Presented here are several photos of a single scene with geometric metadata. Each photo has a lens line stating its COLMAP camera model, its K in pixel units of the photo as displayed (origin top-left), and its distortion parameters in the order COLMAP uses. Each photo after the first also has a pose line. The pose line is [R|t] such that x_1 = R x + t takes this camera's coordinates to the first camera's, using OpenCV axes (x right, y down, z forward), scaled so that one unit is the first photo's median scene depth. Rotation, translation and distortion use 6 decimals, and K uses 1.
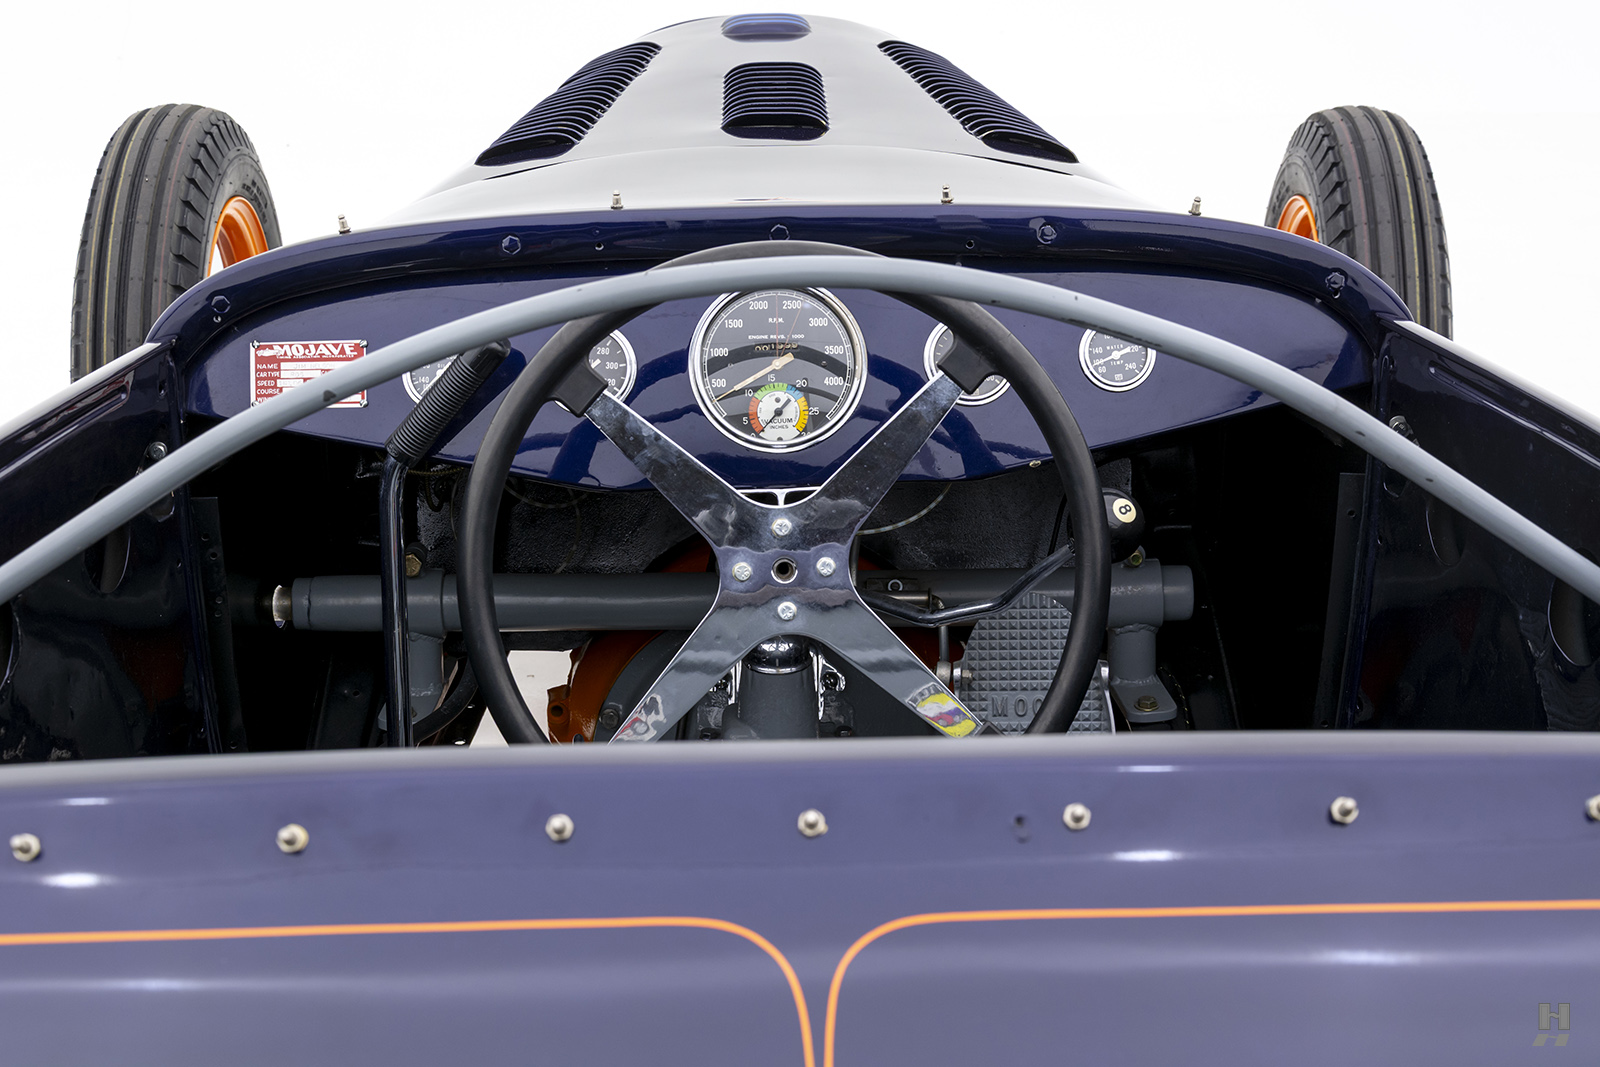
lens RADIAL K [[2687.6, 0, 793.2], [0, 2687.6, 532.7], [0, 0, 1]] dist [-0.000914, 0.000000]
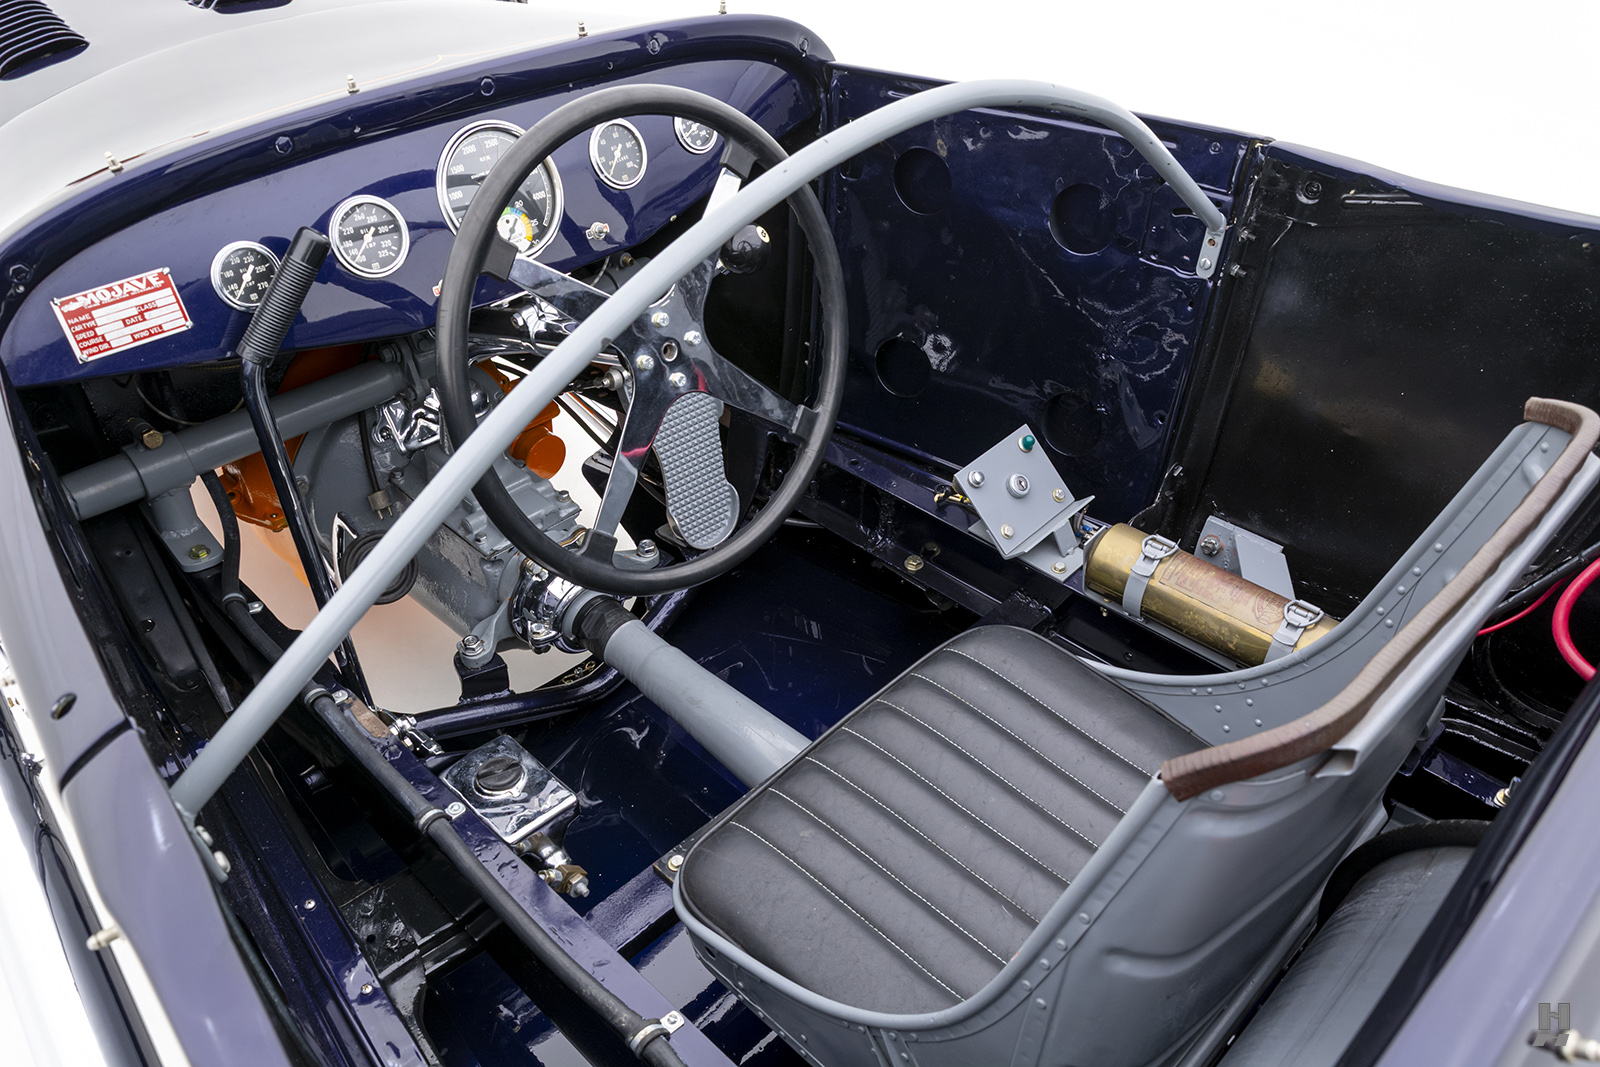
lens RADIAL K [[1223.6, 0, 817.5], [0, 1223.6, 537.7], [0, 0, 1]] dist [0.010042, 0.004620]
pose [[0.707216, -0.412367, 0.574281, -0.300951], [0.216069, 0.899483, 0.379795, -0.104419], [-0.673171, -0.144513, 0.725229, 0.454238]]
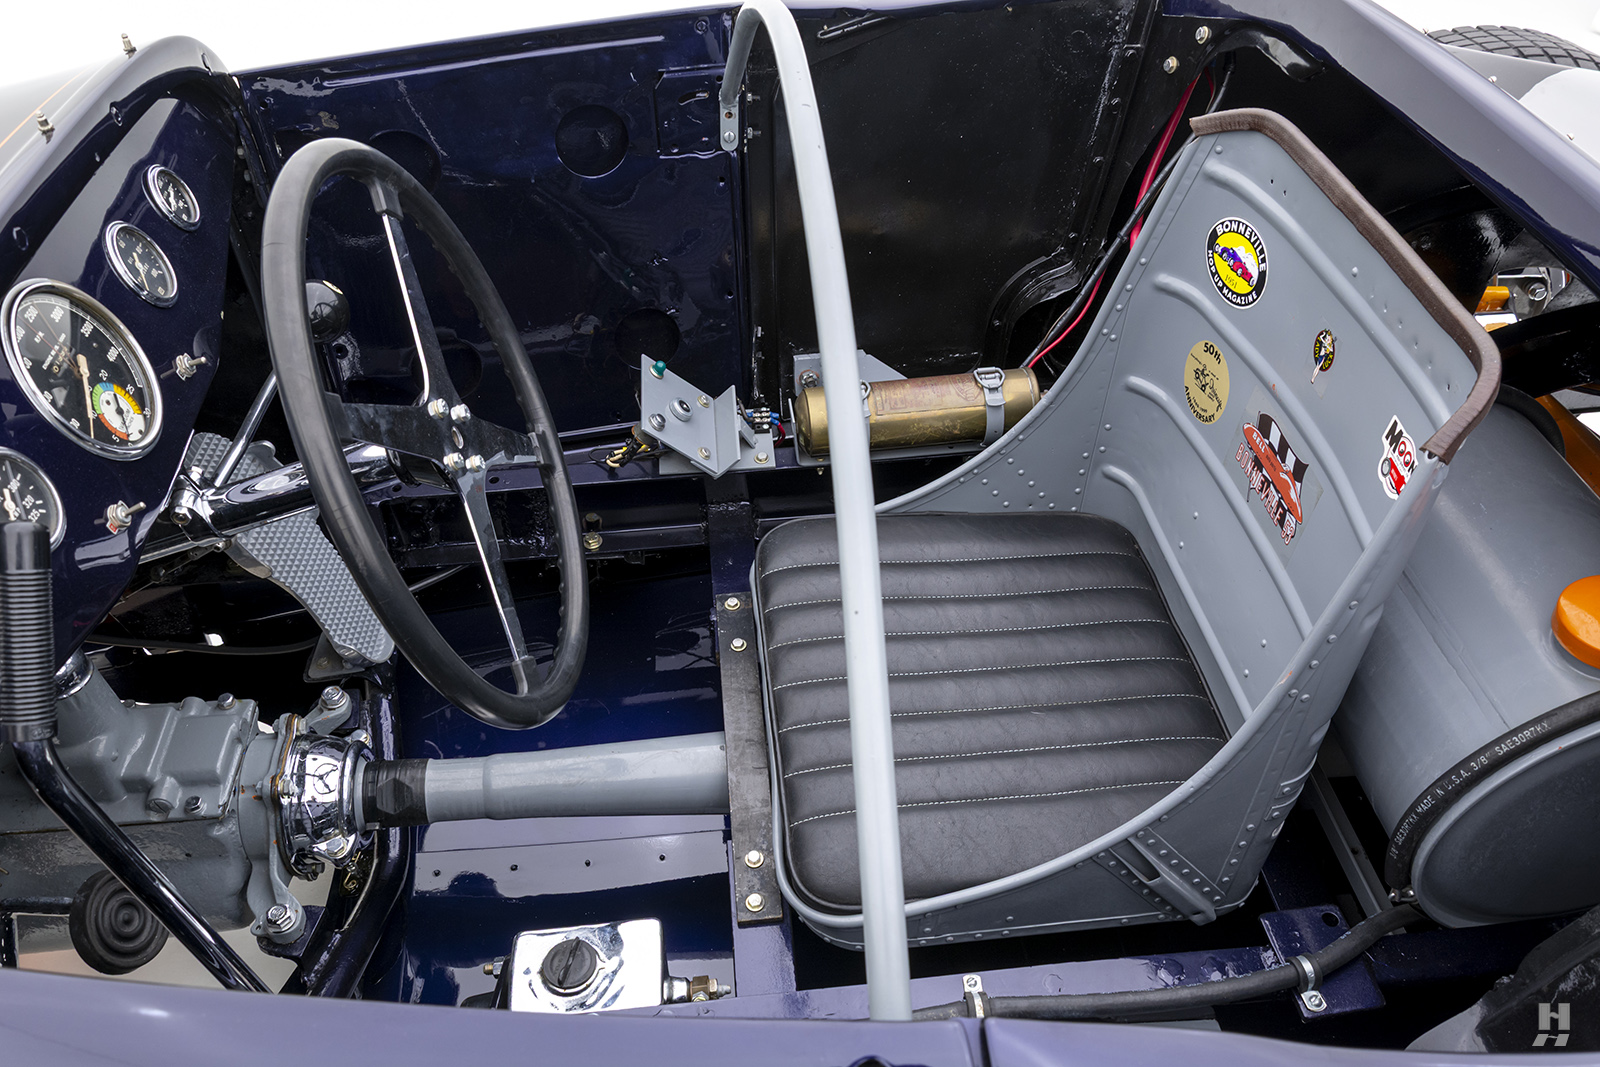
lens RADIAL K [[1223.6, 0, 800.2], [0, 1223.6, 537.8], [0, 0, 1]] dist [0.010042, 0.004620]
pose [[-0.080344, -0.657747, 0.748942, -0.378153], [0.342816, 0.687300, 0.640387, -0.209249], [-0.935960, 0.308201, 0.170266, 0.715649]]
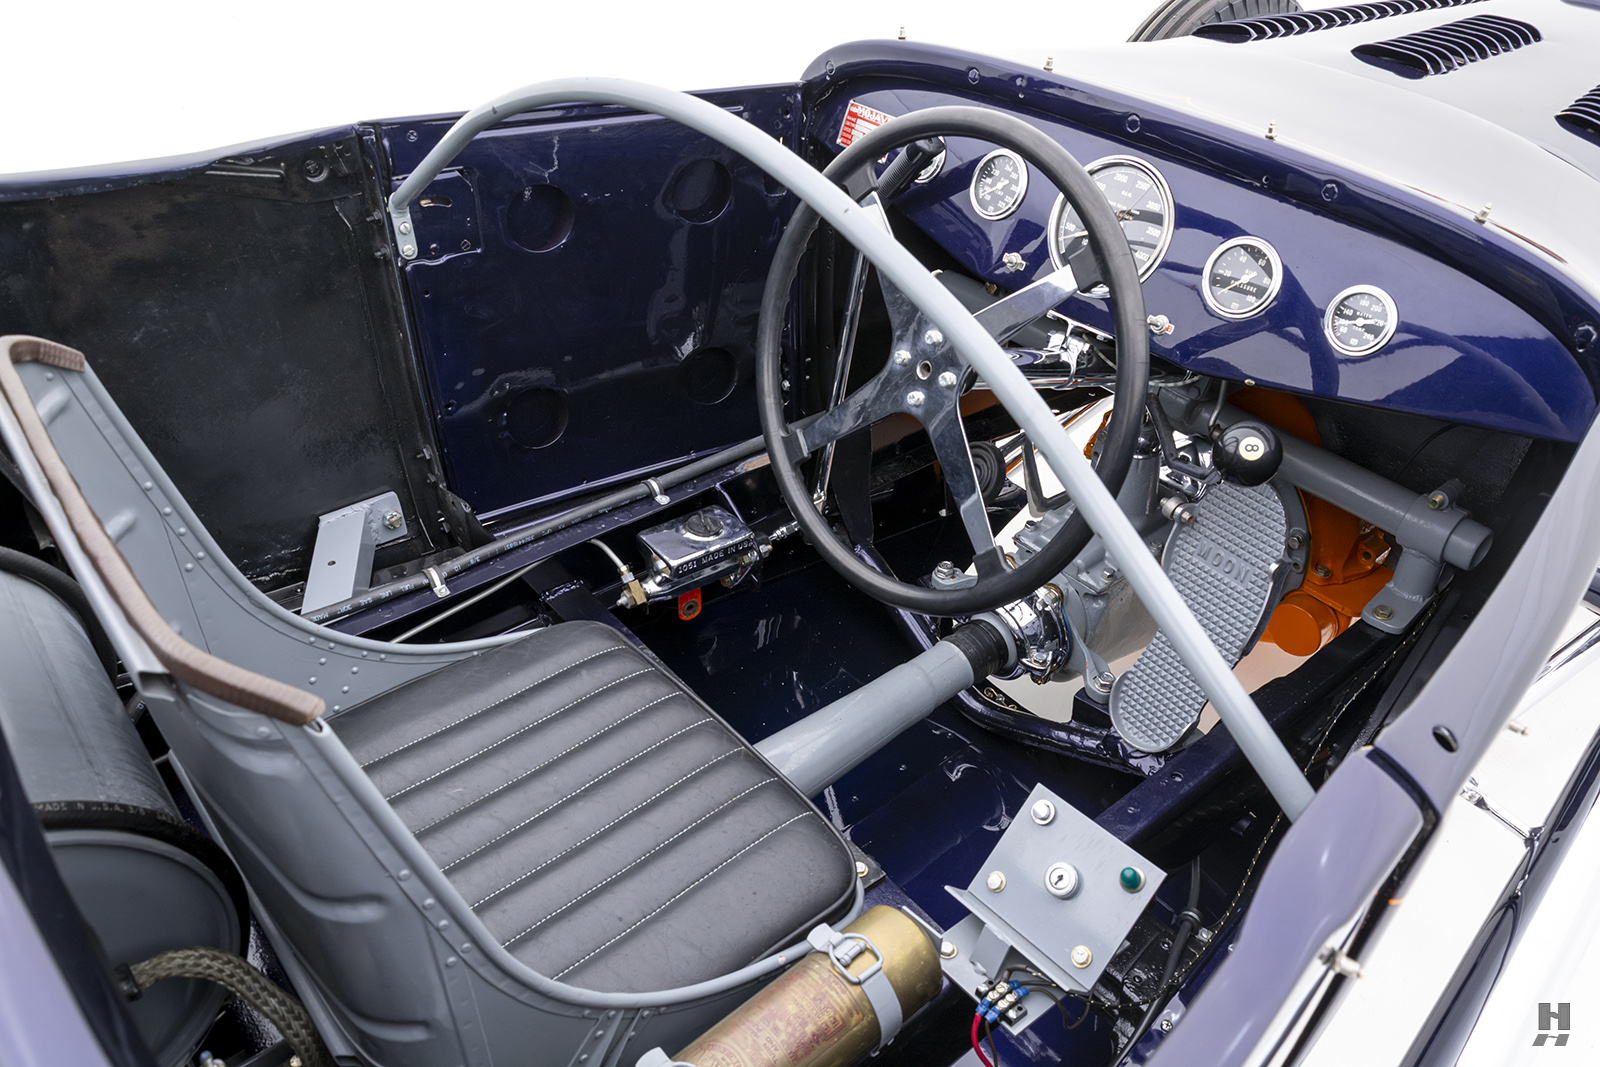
lens RADIAL K [[1223.6, 0, 810.2], [0, 1223.6, 530.9], [0, 0, 1]] dist [0.010042, 0.004620]
pose [[0.617855, 0.485031, -0.618870, 0.336696], [-0.300852, 0.873010, 0.383852, -0.117795], [0.726460, -0.050976, 0.685316, 0.491556]]
